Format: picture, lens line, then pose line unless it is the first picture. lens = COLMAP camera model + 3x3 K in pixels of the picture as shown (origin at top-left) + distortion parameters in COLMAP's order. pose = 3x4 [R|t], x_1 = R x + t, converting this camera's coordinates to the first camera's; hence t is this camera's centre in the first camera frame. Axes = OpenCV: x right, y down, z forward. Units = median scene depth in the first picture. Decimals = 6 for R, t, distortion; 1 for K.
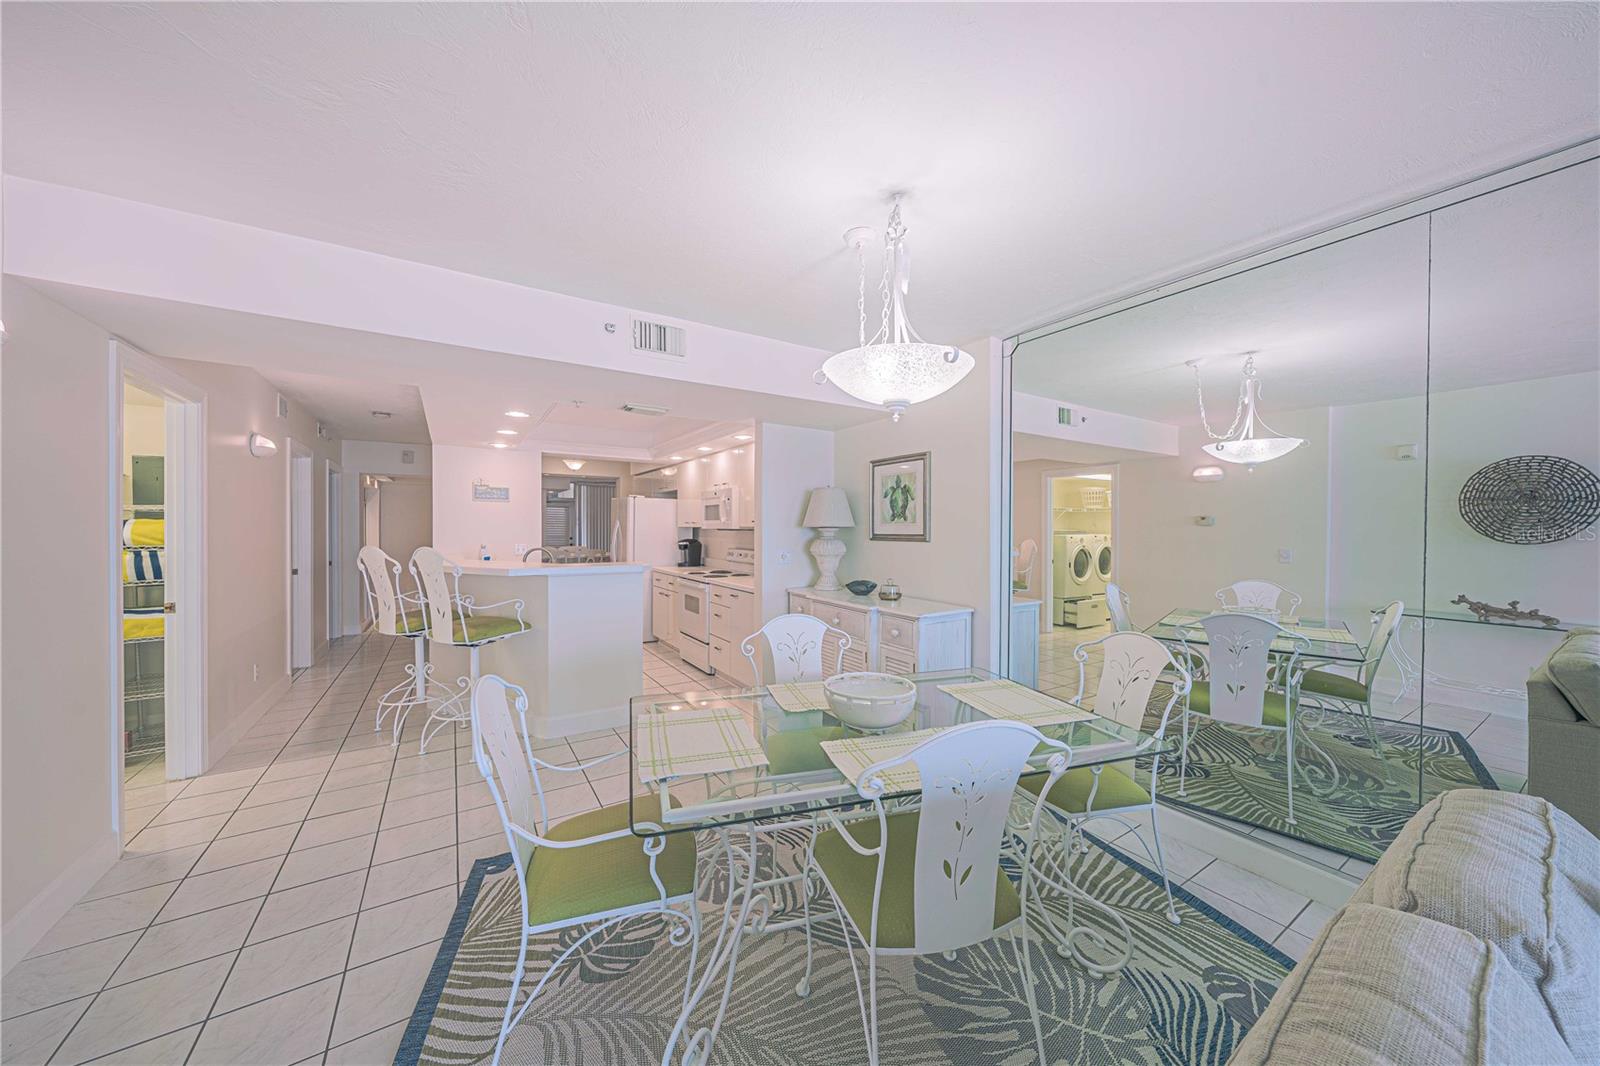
lens RADIAL K [[558.1, 0, 804.8], [0, 558.1, 531.7], [0, 0, 1]] dist [-0.014353, 0.004032]
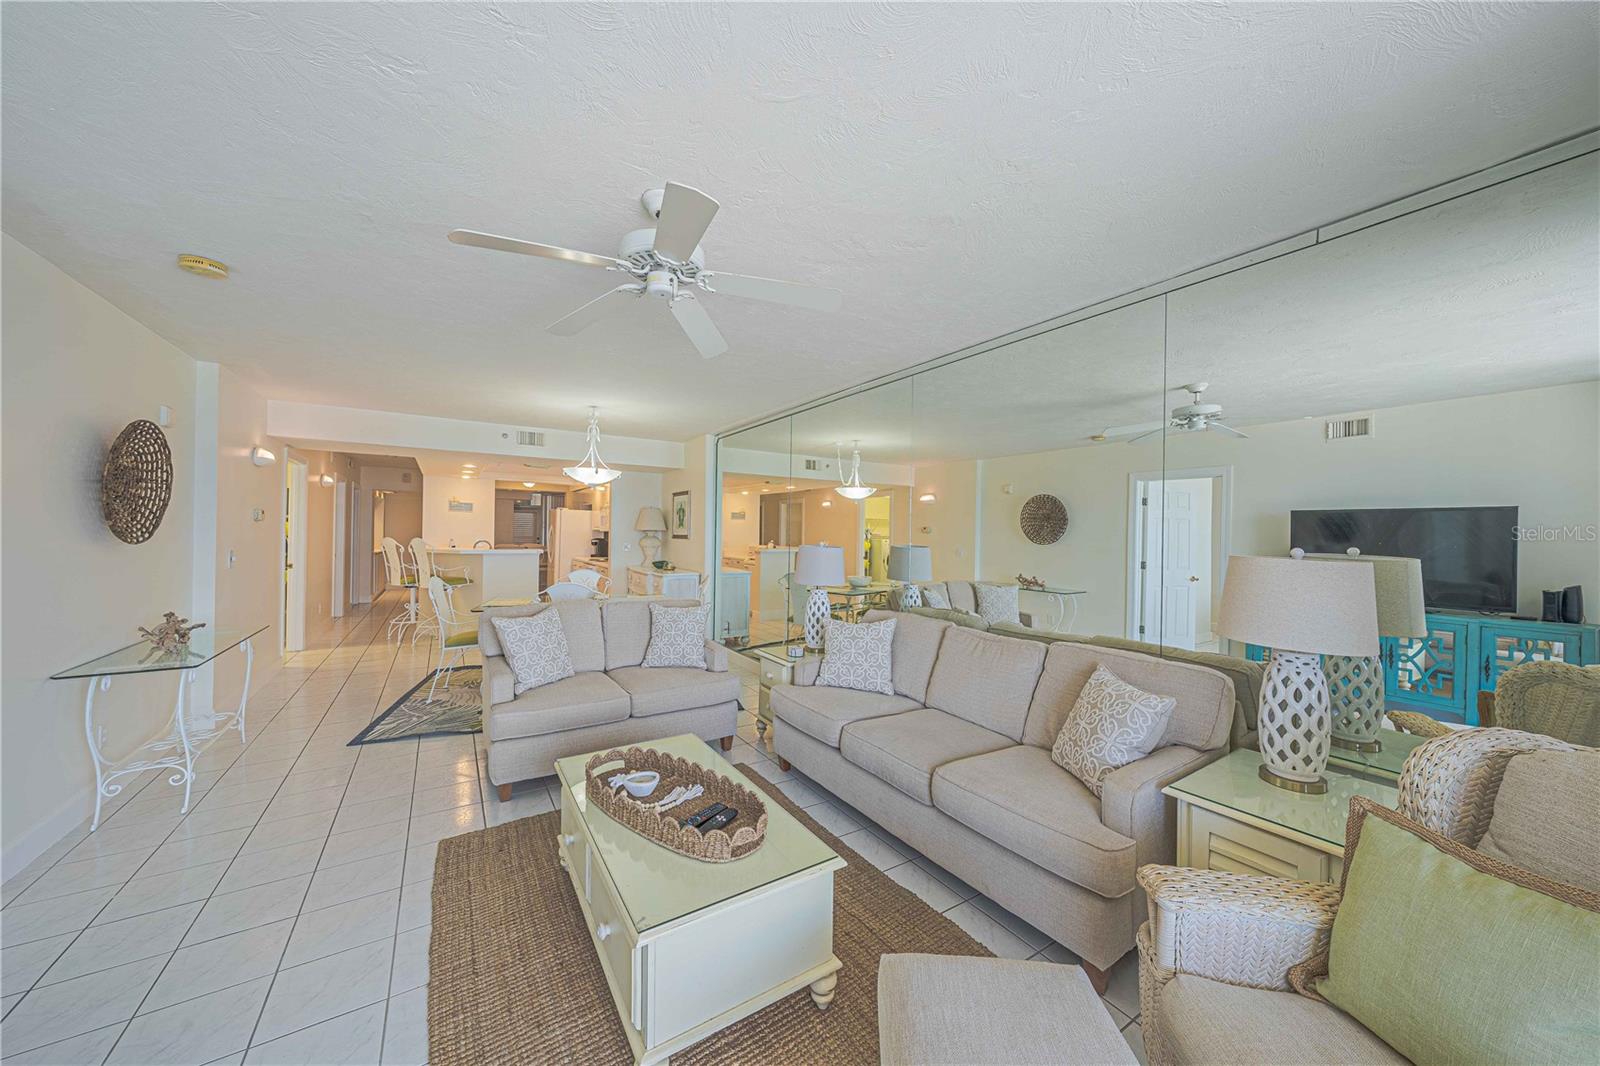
lens RADIAL K [[558.1, 0, 801.6], [0, 558.1, 530.6], [0, 0, 1]] dist [-0.014353, 0.004032]
pose [[0.999921, 0.012065, 0.003418, 0.409008], [-0.012022, 0.999852, -0.012316, 0.005988], [-0.003566, 0.012274, 0.999918, -0.591498]]
